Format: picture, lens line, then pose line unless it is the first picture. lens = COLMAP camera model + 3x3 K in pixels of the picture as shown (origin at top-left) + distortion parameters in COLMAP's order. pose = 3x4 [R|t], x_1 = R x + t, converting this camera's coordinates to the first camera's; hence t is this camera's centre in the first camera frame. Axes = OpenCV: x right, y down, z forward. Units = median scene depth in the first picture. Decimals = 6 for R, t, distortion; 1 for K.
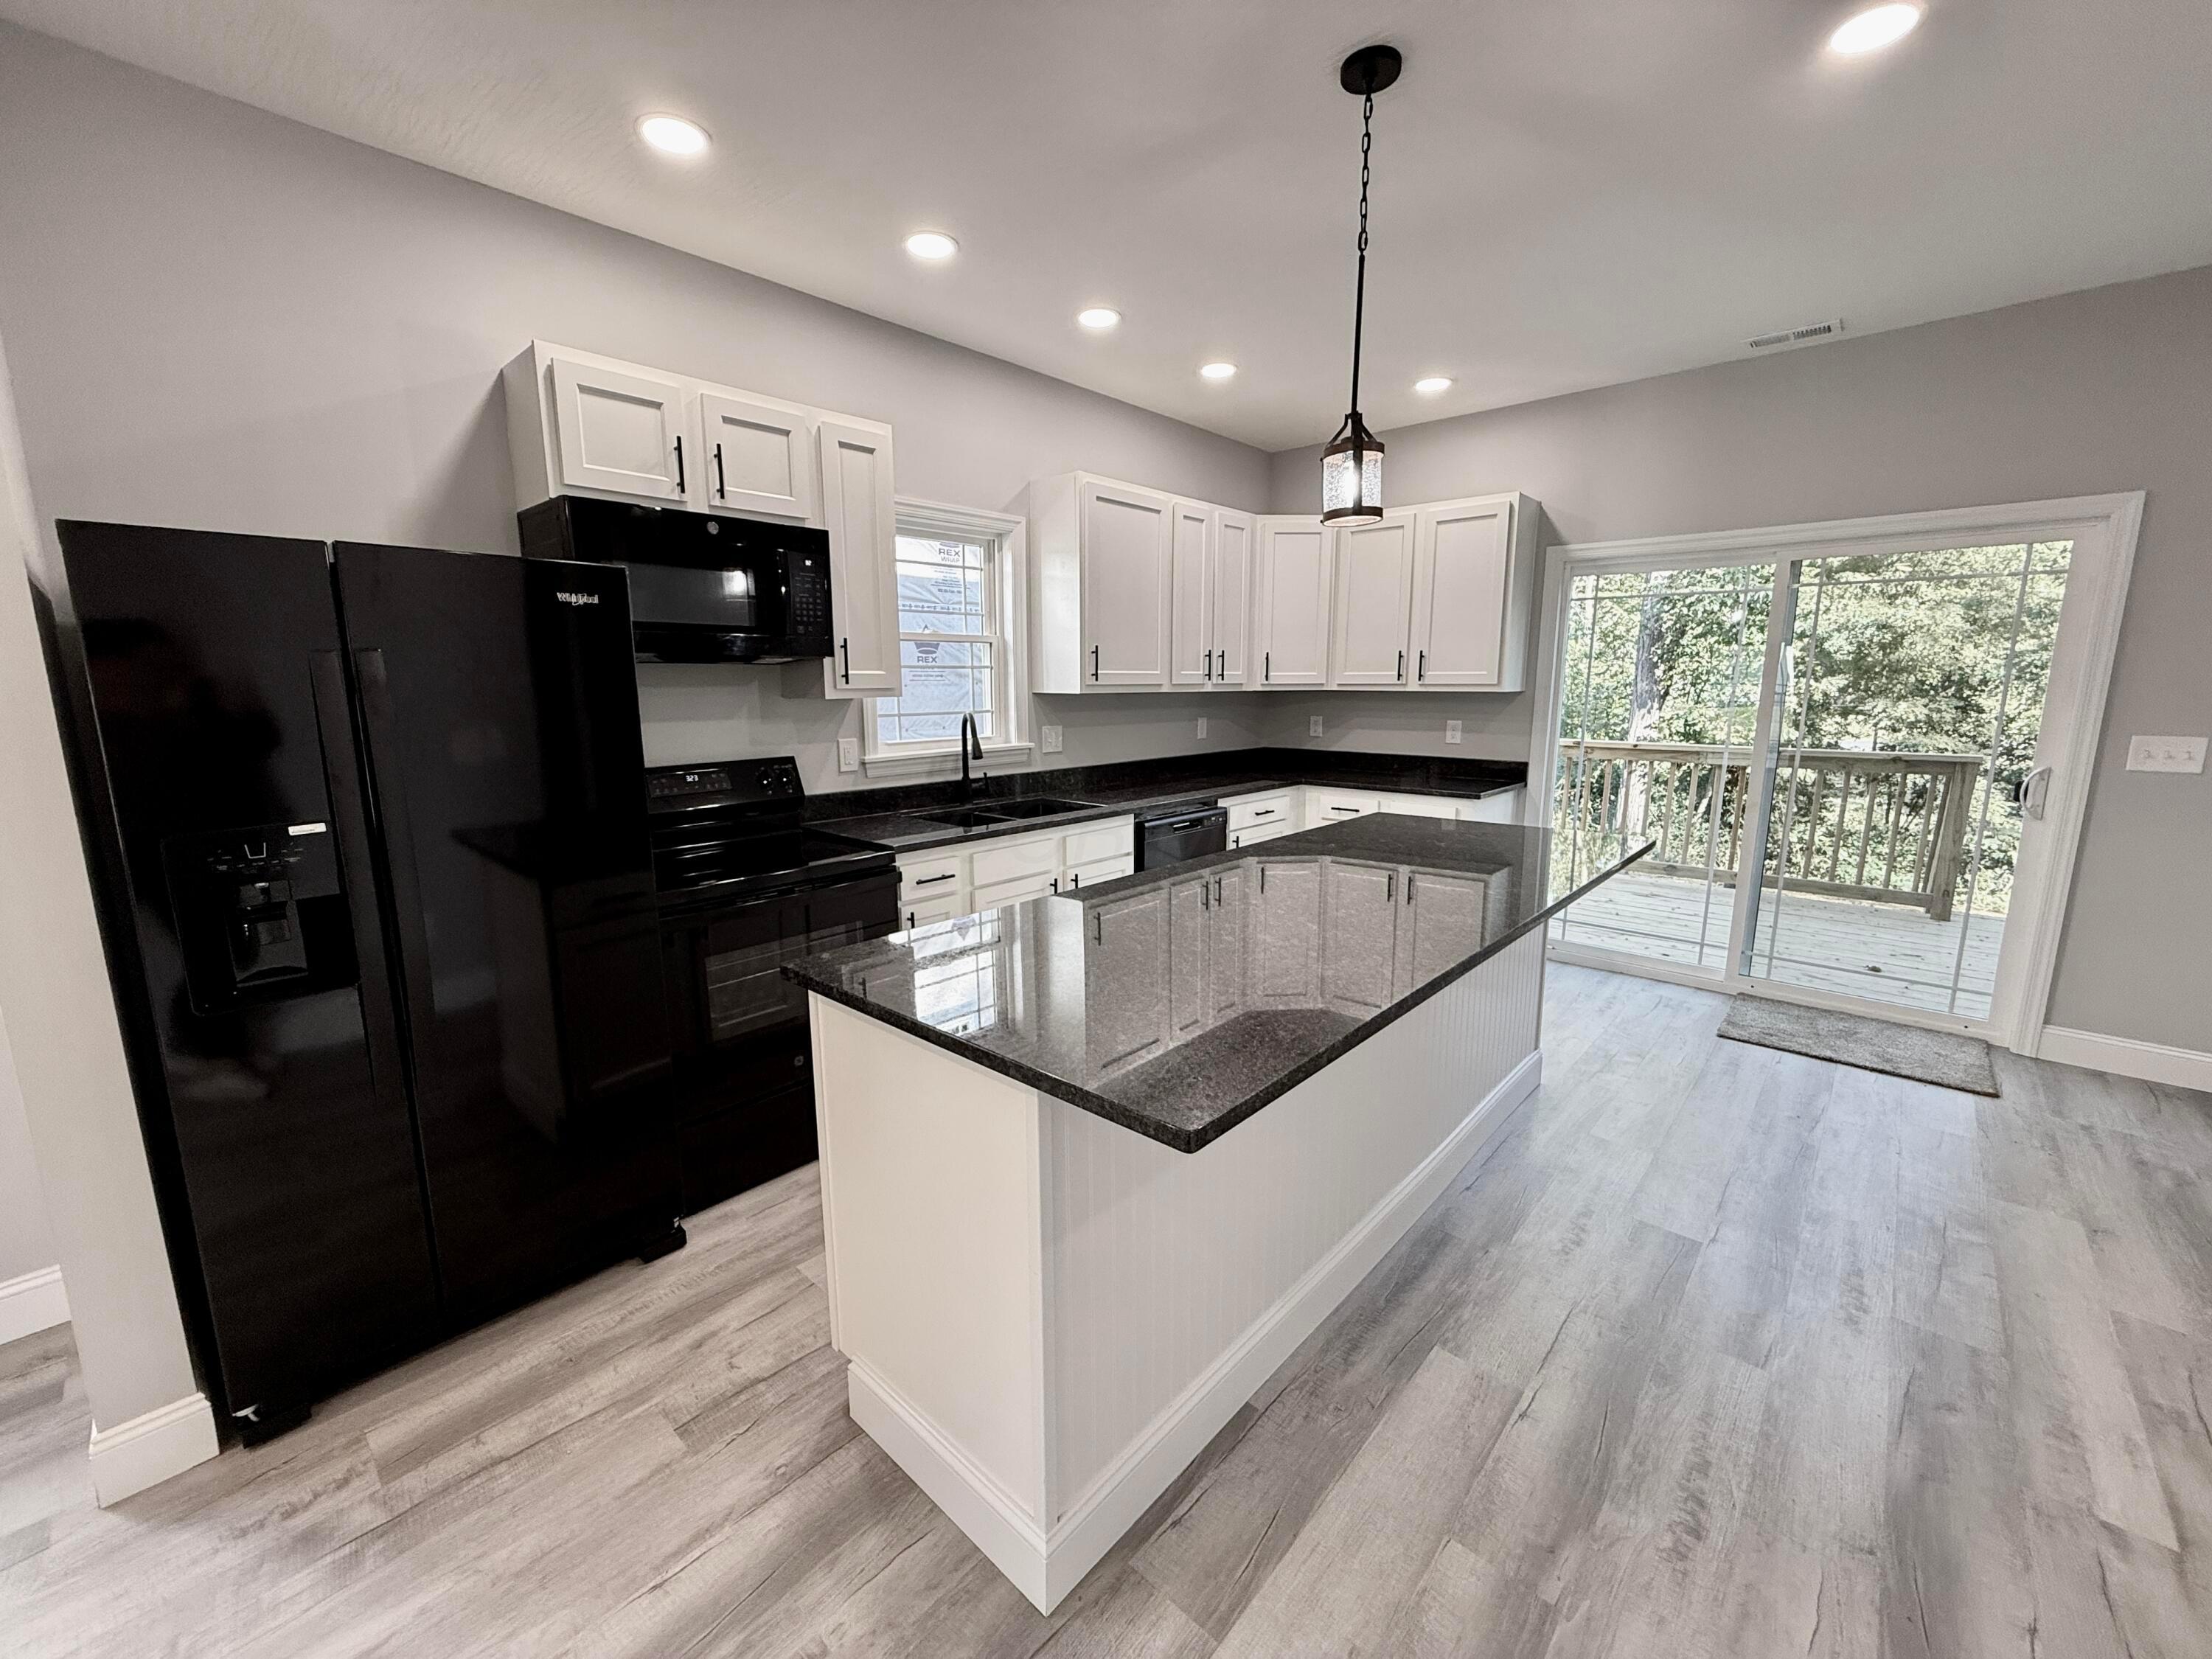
lens RADIAL K [[882.0, 0, 1102.3], [0, 882.0, 831.6], [0, 0, 1]] dist [-0.000101, 0.000060]
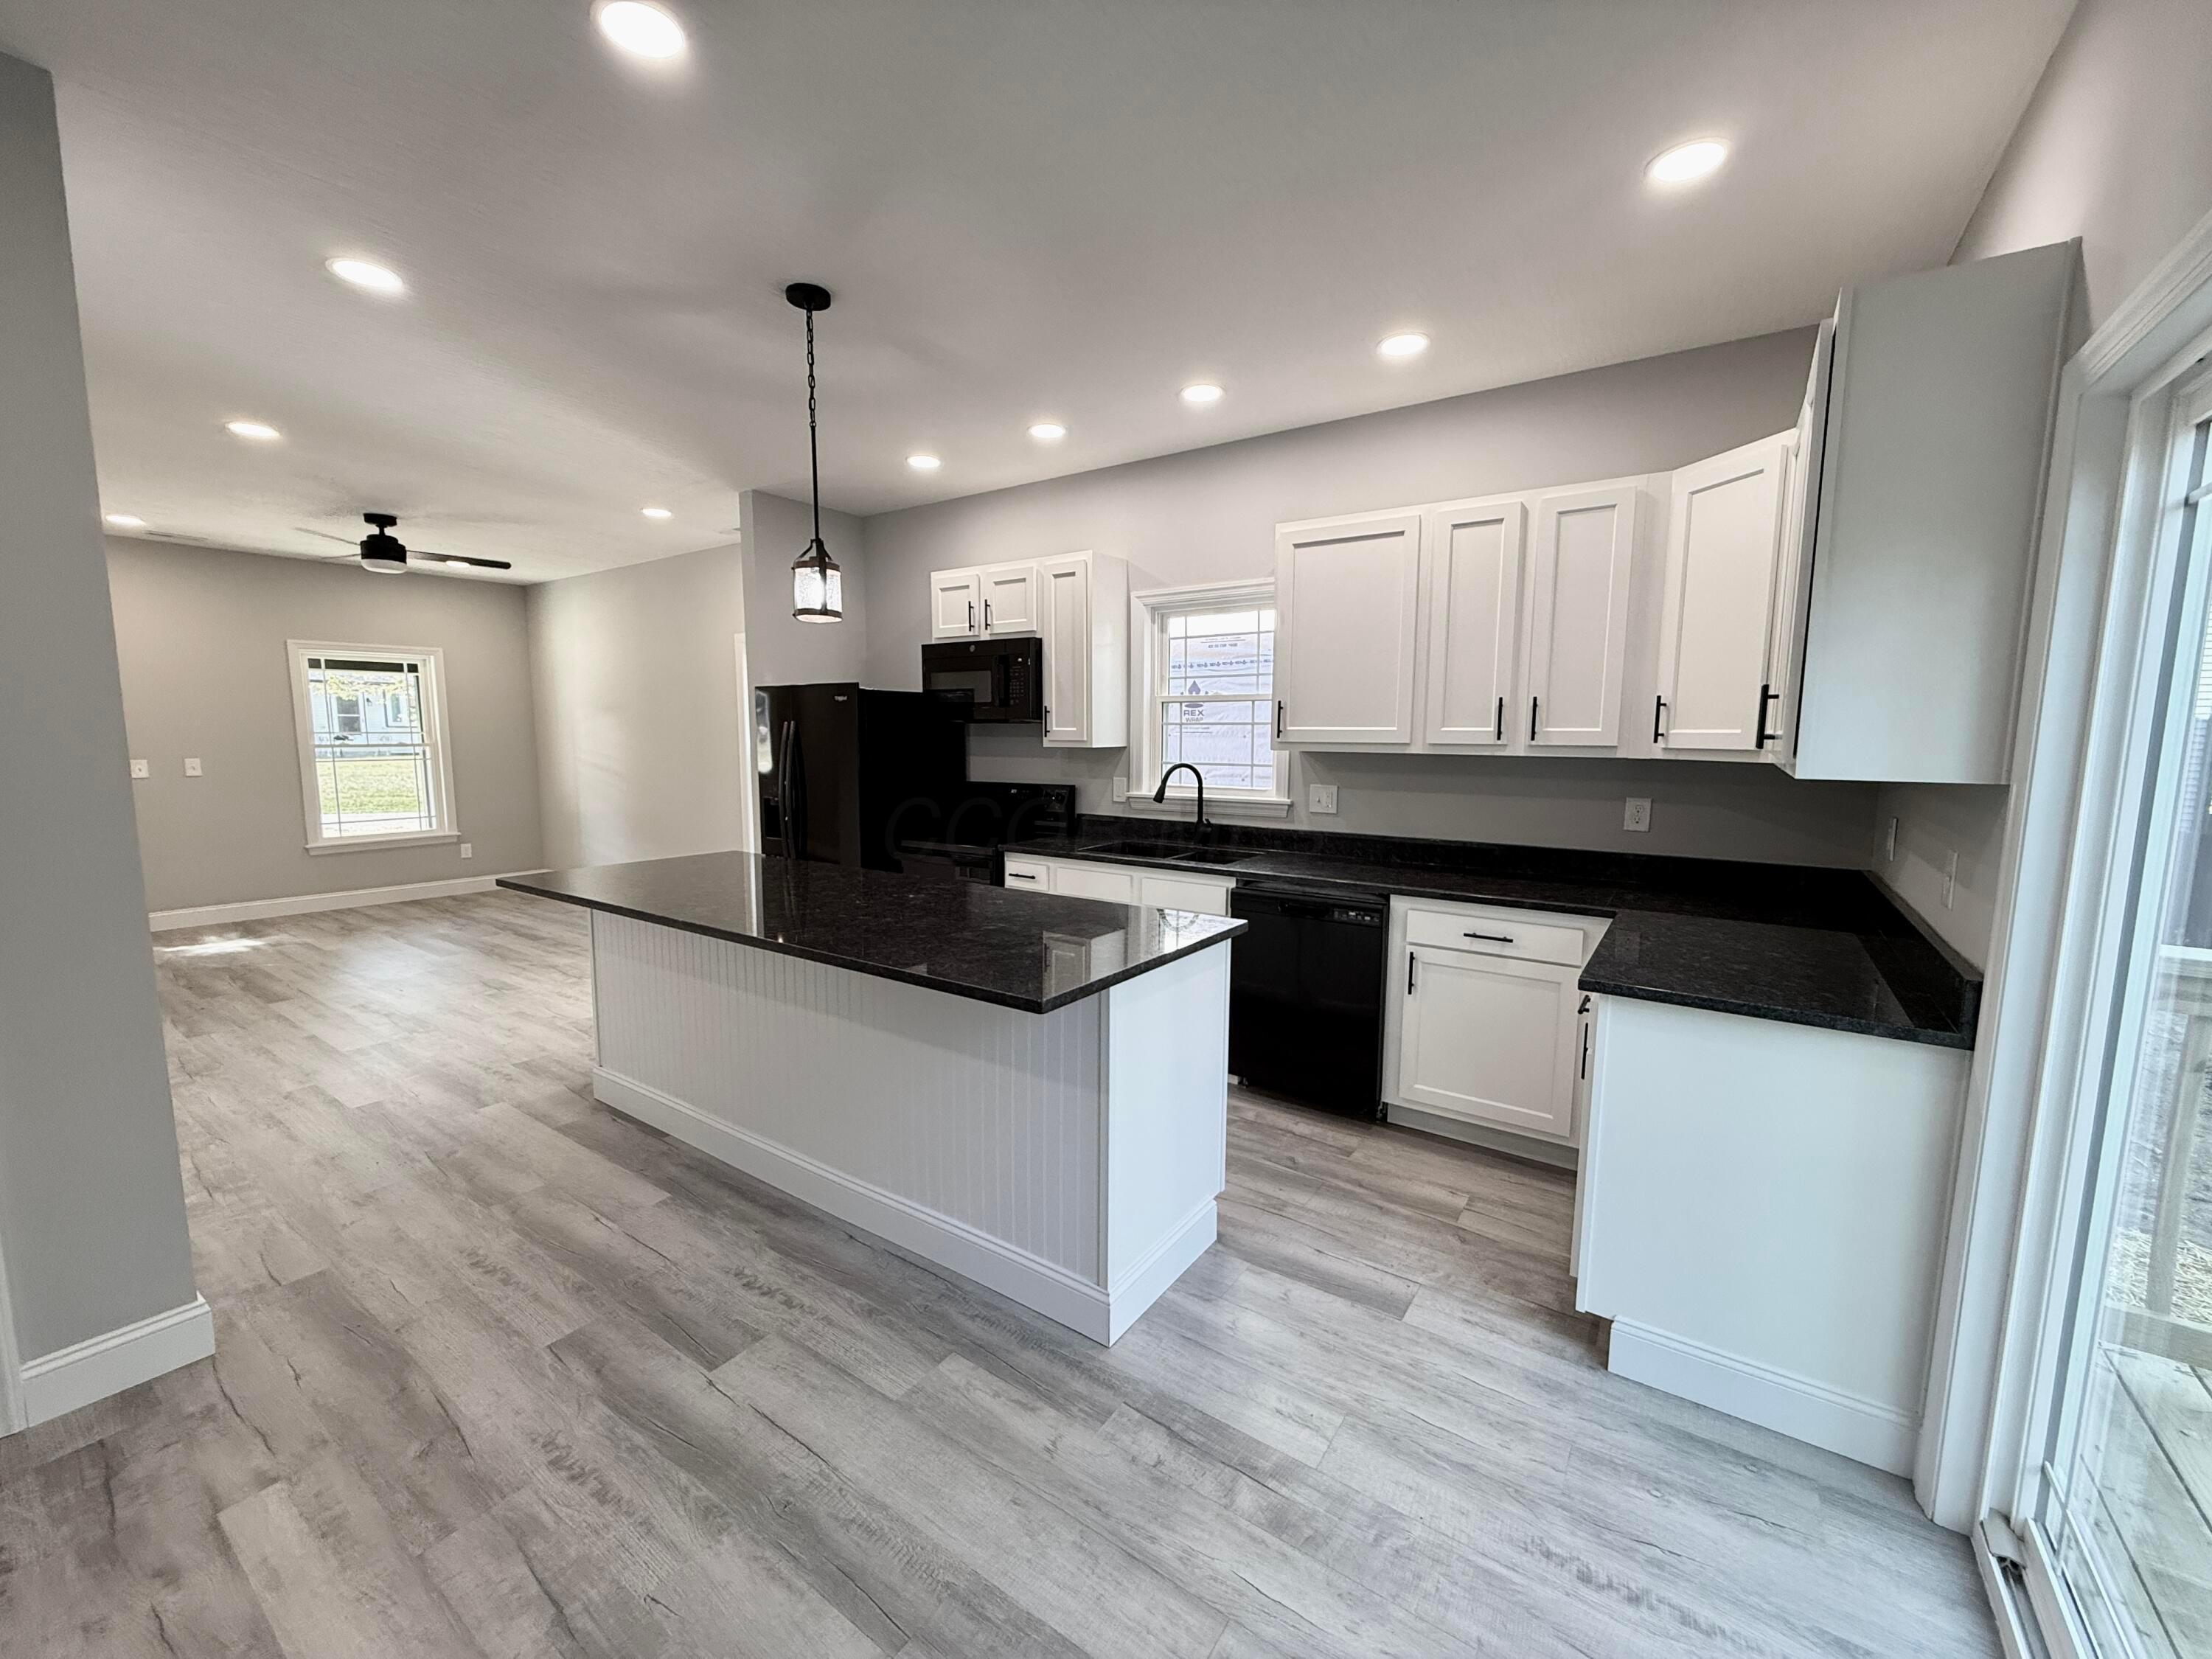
lens RADIAL K [[882.0, 0, 1102.3], [0, 882.0, 831.6], [0, 0, 1]] dist [-0.000101, 0.000060]
pose [[0.131744, 0.119098, -0.984103, 1.016072], [-0.173236, 0.980245, 0.095440, -0.144922], [0.976029, 0.157908, 0.149774, 0.768774]]
